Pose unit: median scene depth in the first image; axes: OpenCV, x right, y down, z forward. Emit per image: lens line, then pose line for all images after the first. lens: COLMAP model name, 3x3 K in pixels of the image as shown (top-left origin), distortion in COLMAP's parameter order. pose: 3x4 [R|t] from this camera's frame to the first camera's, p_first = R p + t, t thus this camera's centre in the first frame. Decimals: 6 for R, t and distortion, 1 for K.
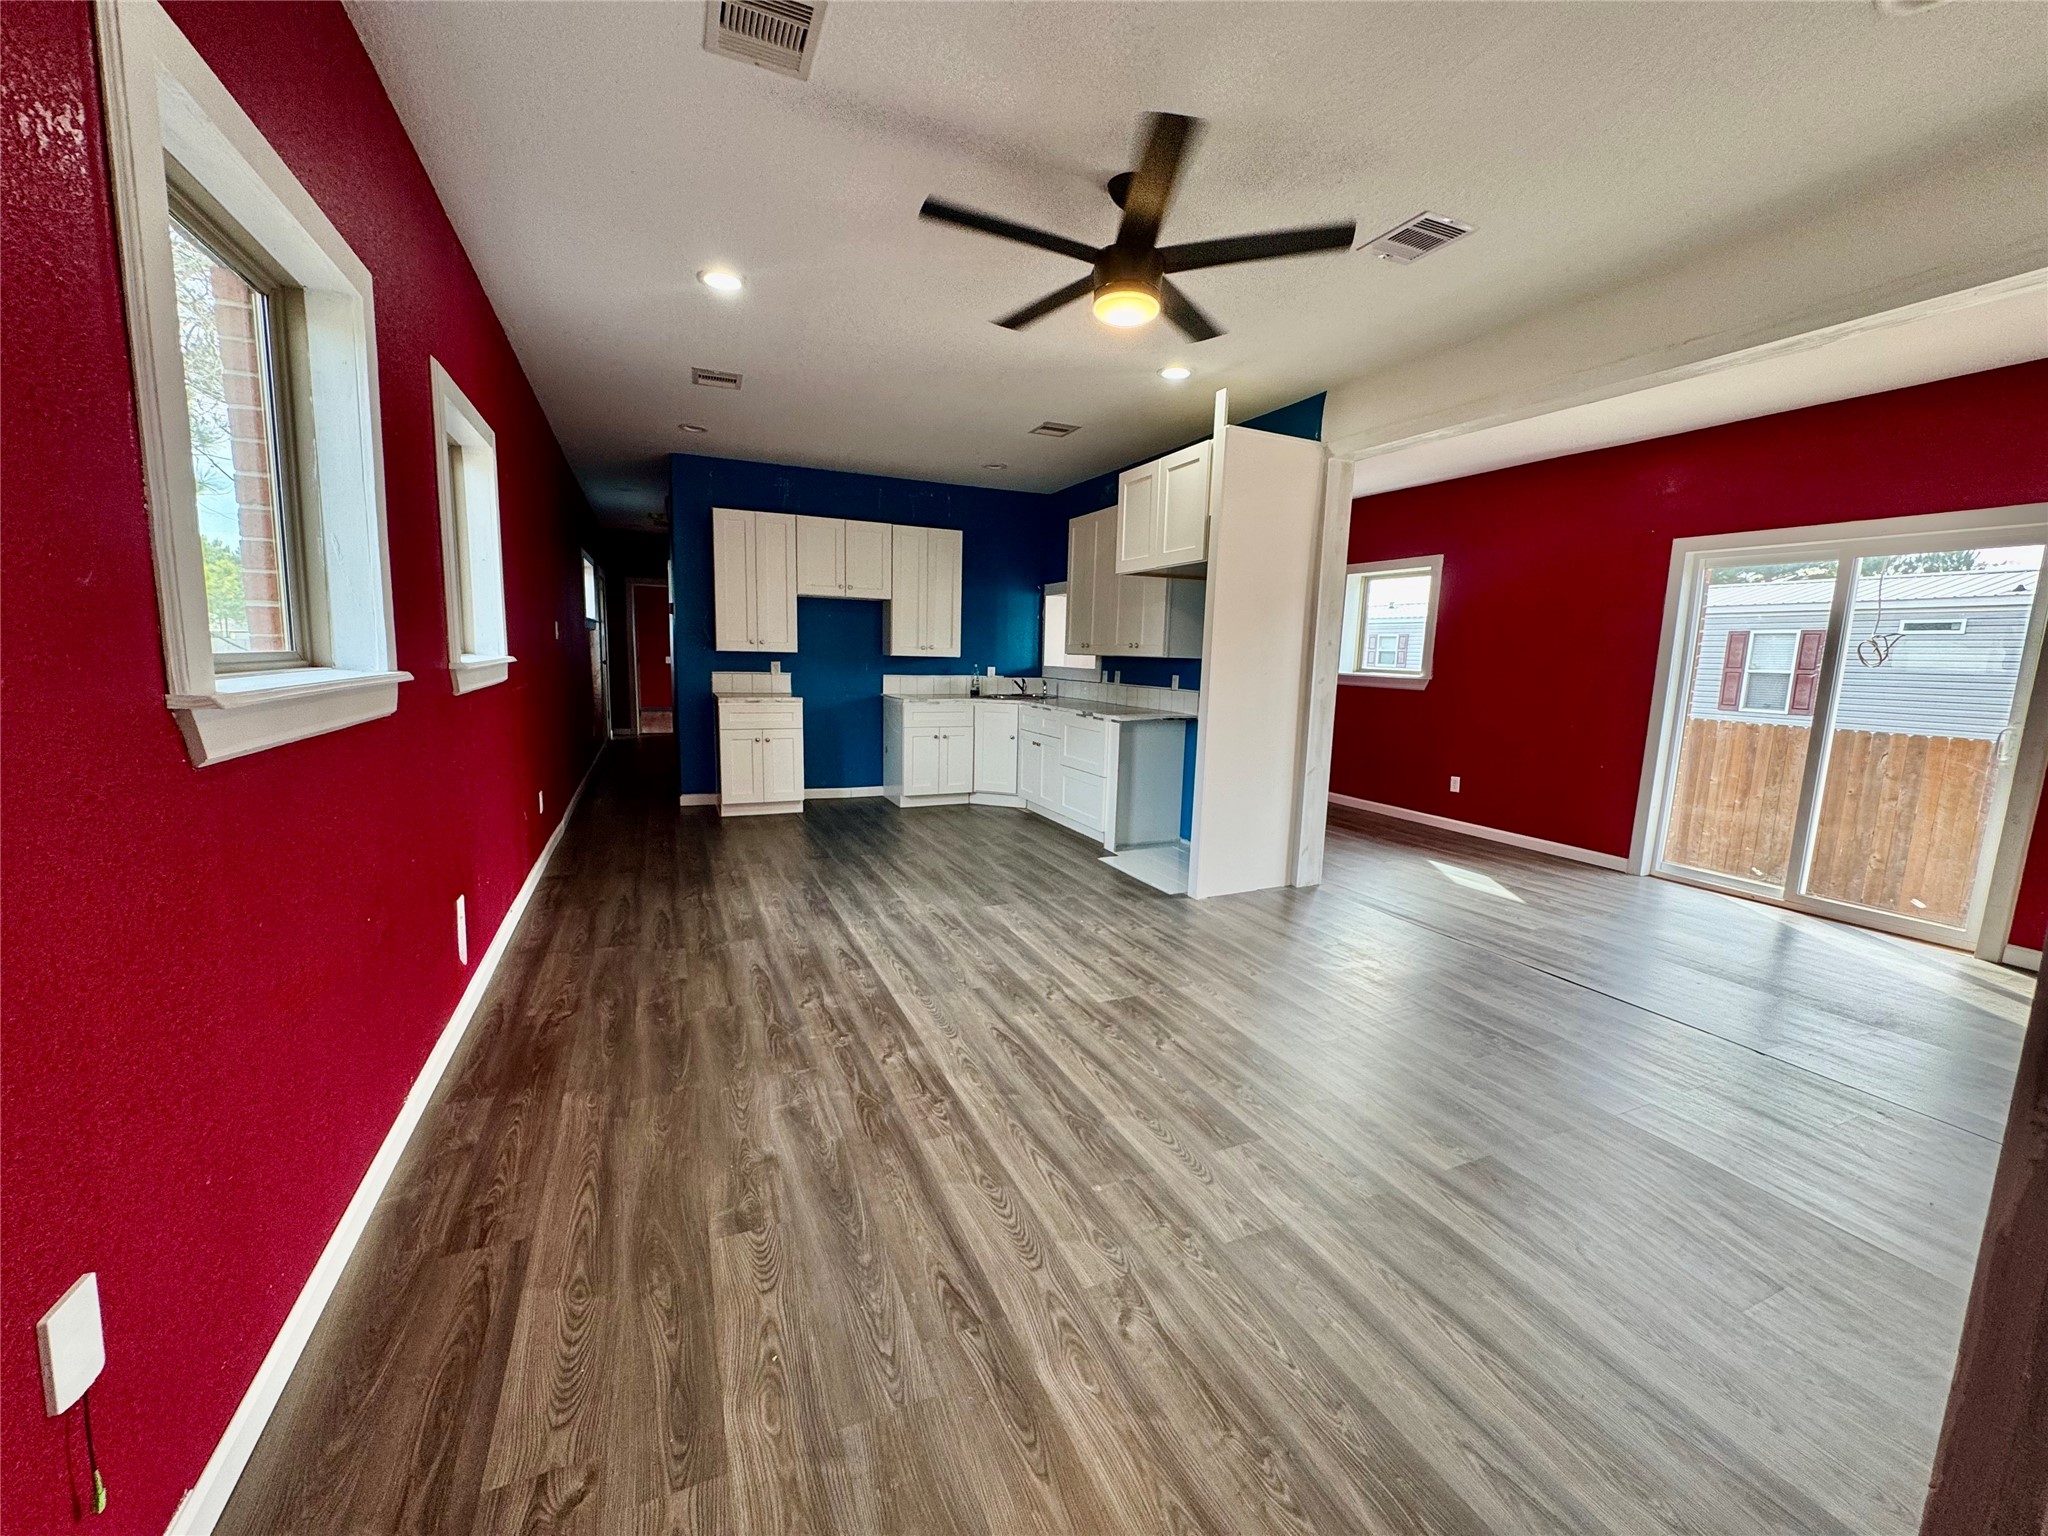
lens RADIAL K [[810.5, 0, 1024.0], [0, 810.5, 768.0], [0, 0, 1]] dist [0.000384, 0.000033]
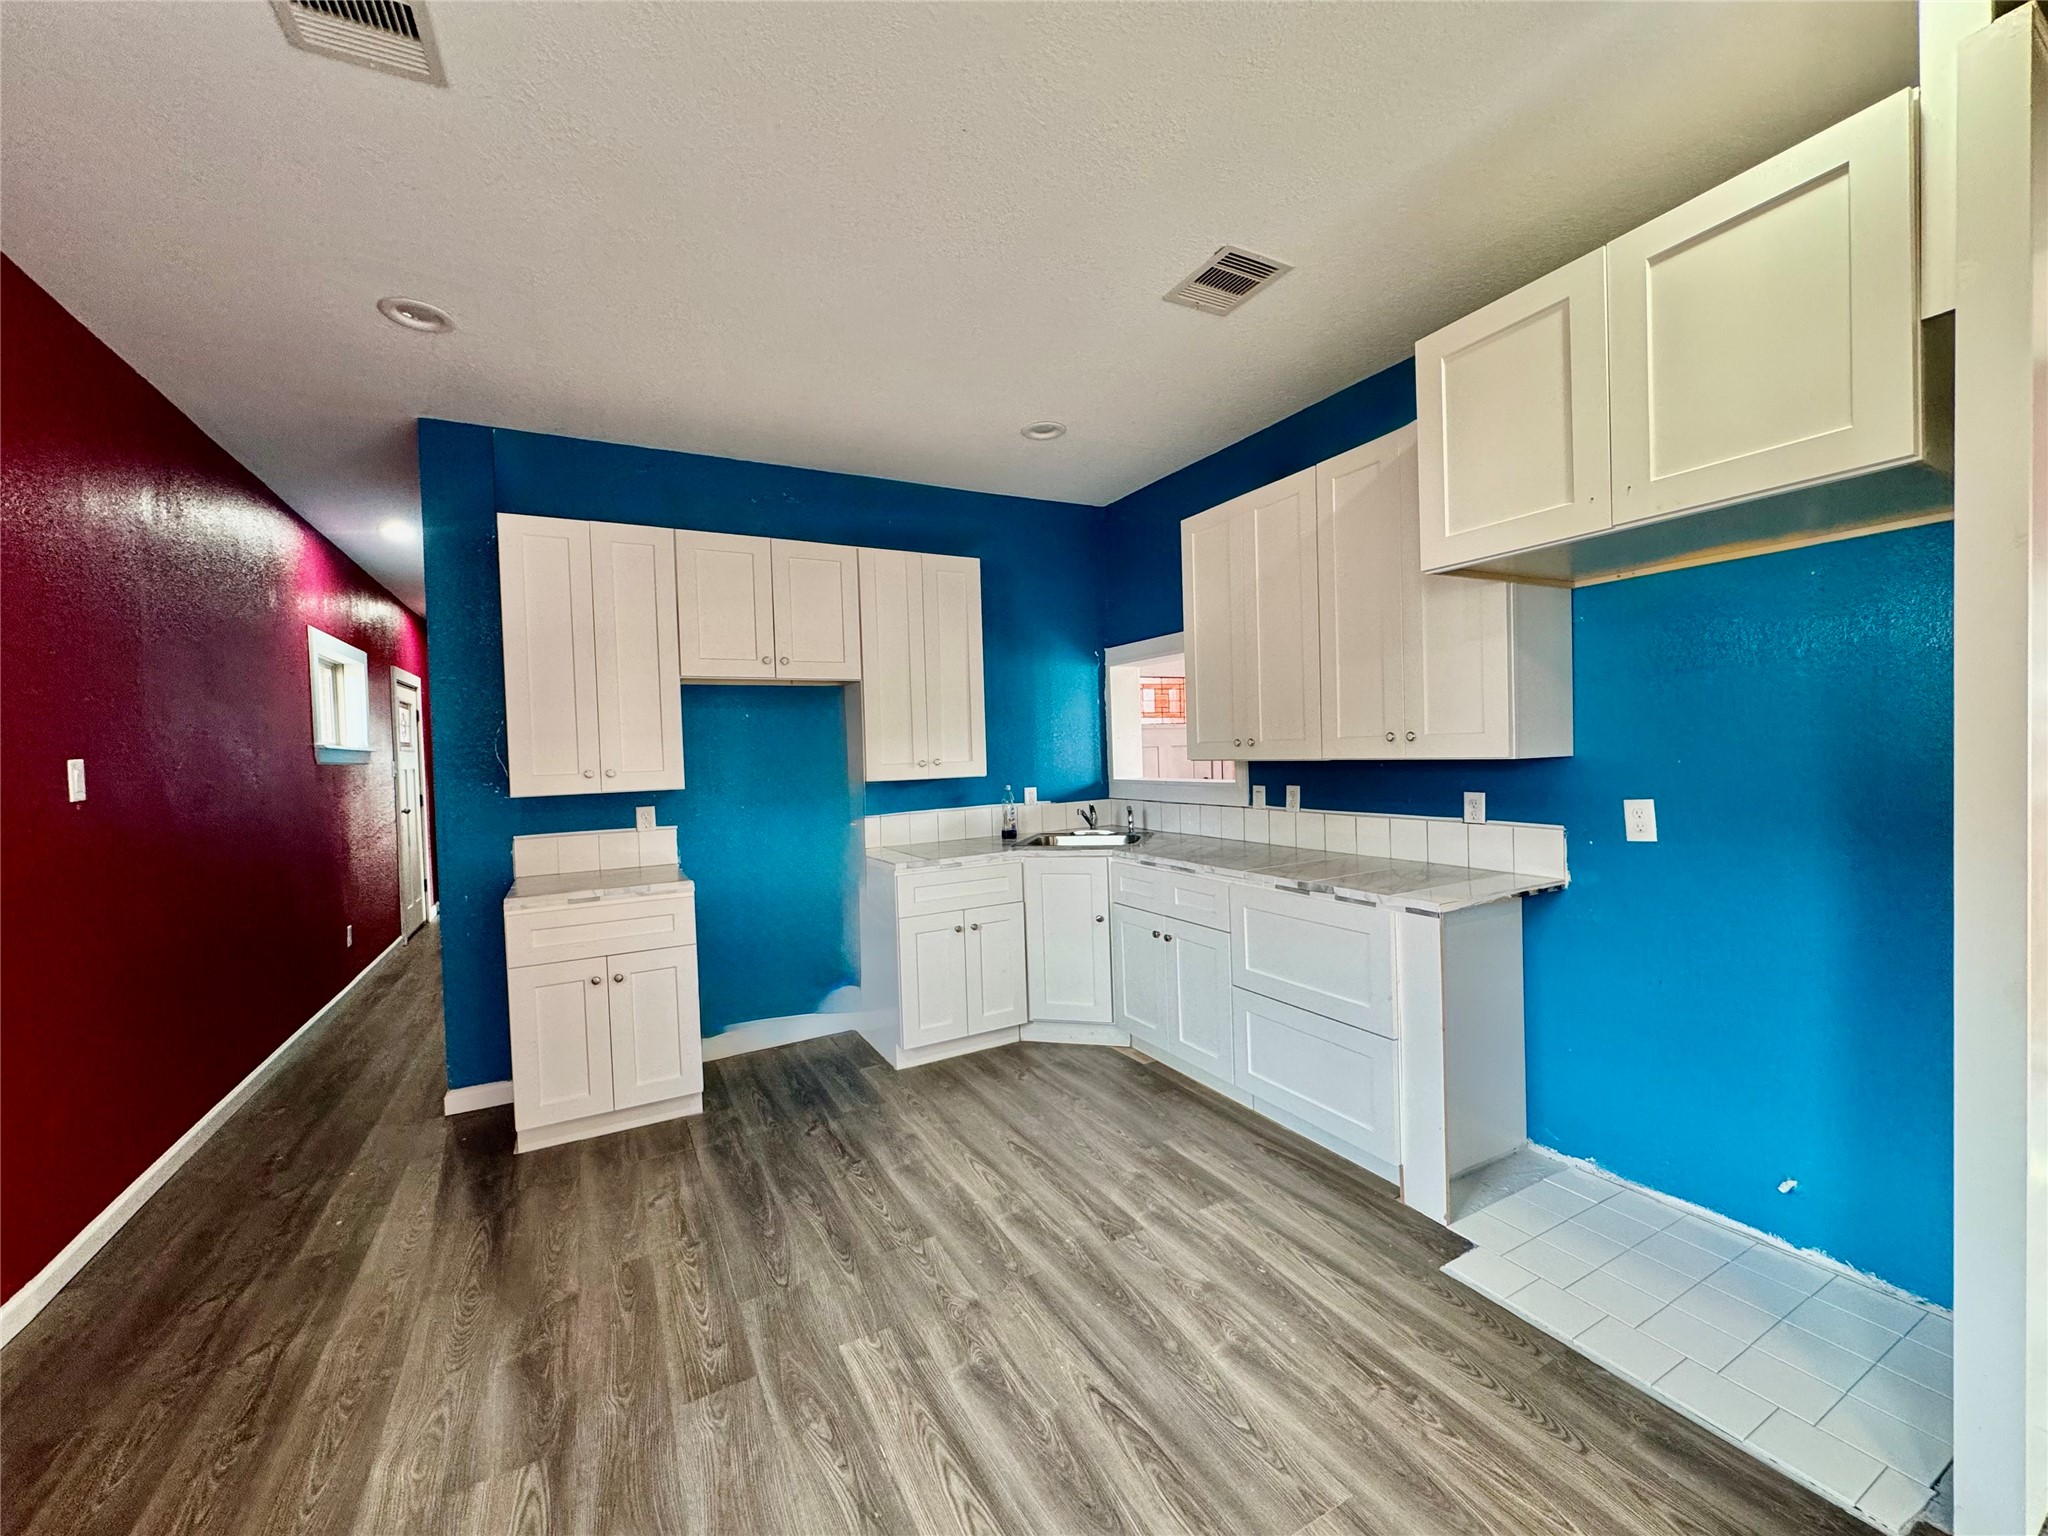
lens RADIAL K [[810.5, 0, 1024.0], [0, 810.5, 768.0], [0, 0, 1]] dist [0.000384, 0.000033]
pose [[0.995288, -0.060960, 0.075405, -0.100929], [0.069552, 0.990677, -0.117136, -0.078998], [-0.067562, 0.121829, 0.990249, 0.466402]]
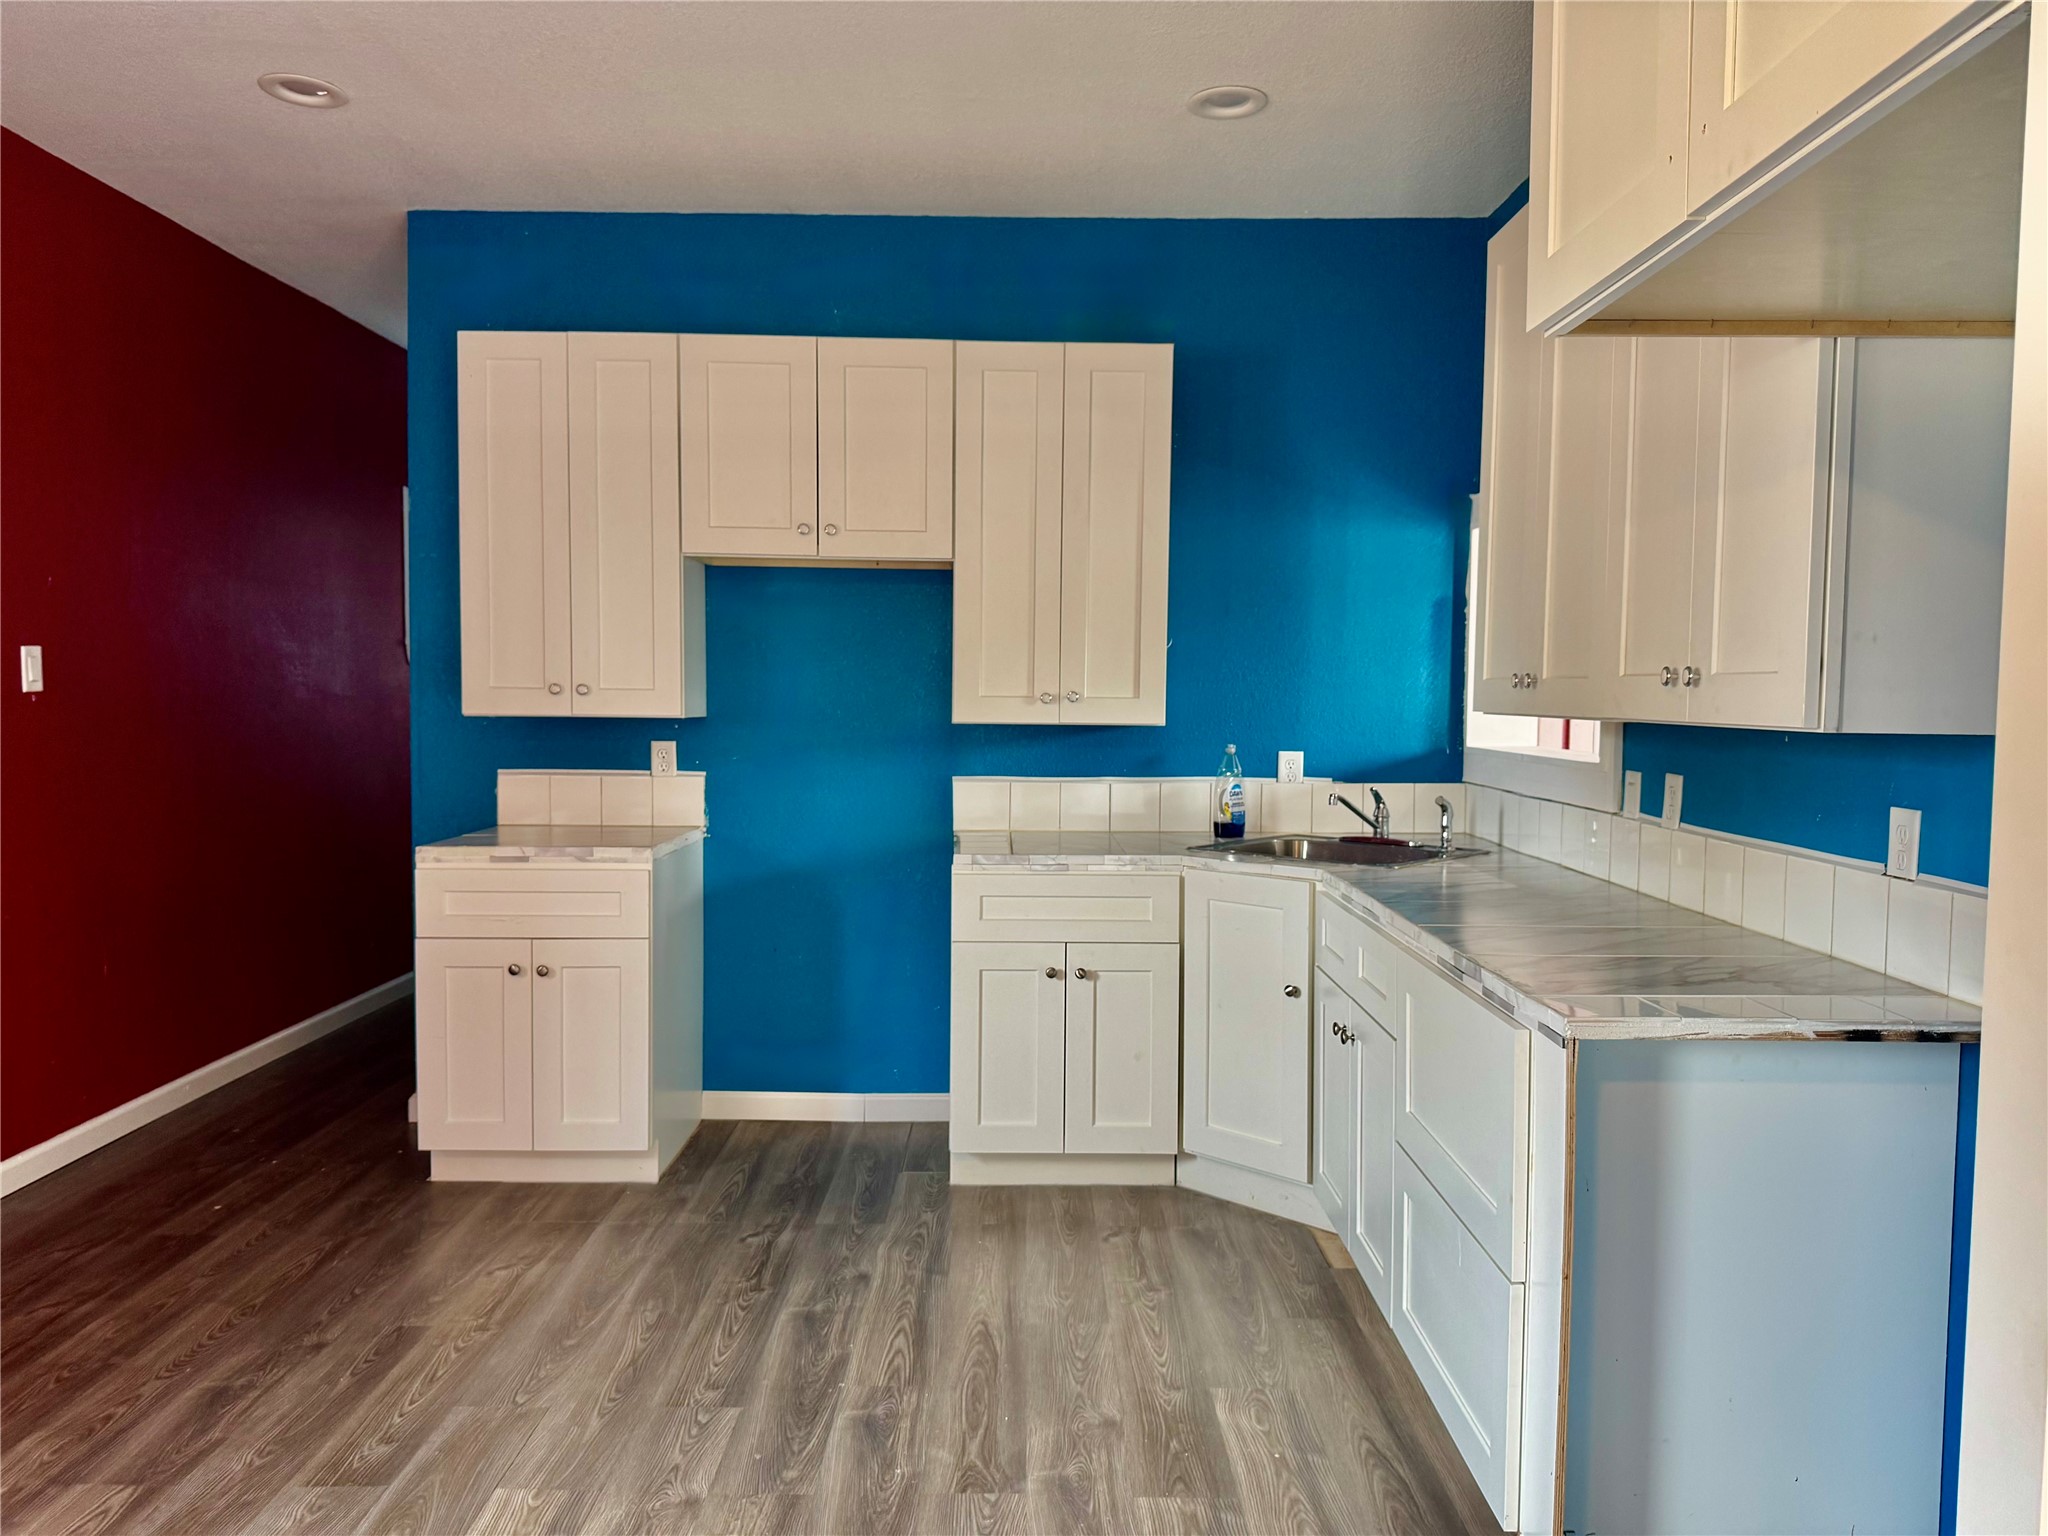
lens RADIAL K [[1446.6, 0, 1019.5], [0, 1446.6, 764.2], [0, 0, 1]] dist [0.059920, -0.068050]
pose [[0.913126, 0.002901, -0.407668, 0.113086], [-0.042479, 0.995208, -0.088067, -0.071272], [0.405459, 0.097733, 0.908873, 0.476810]]
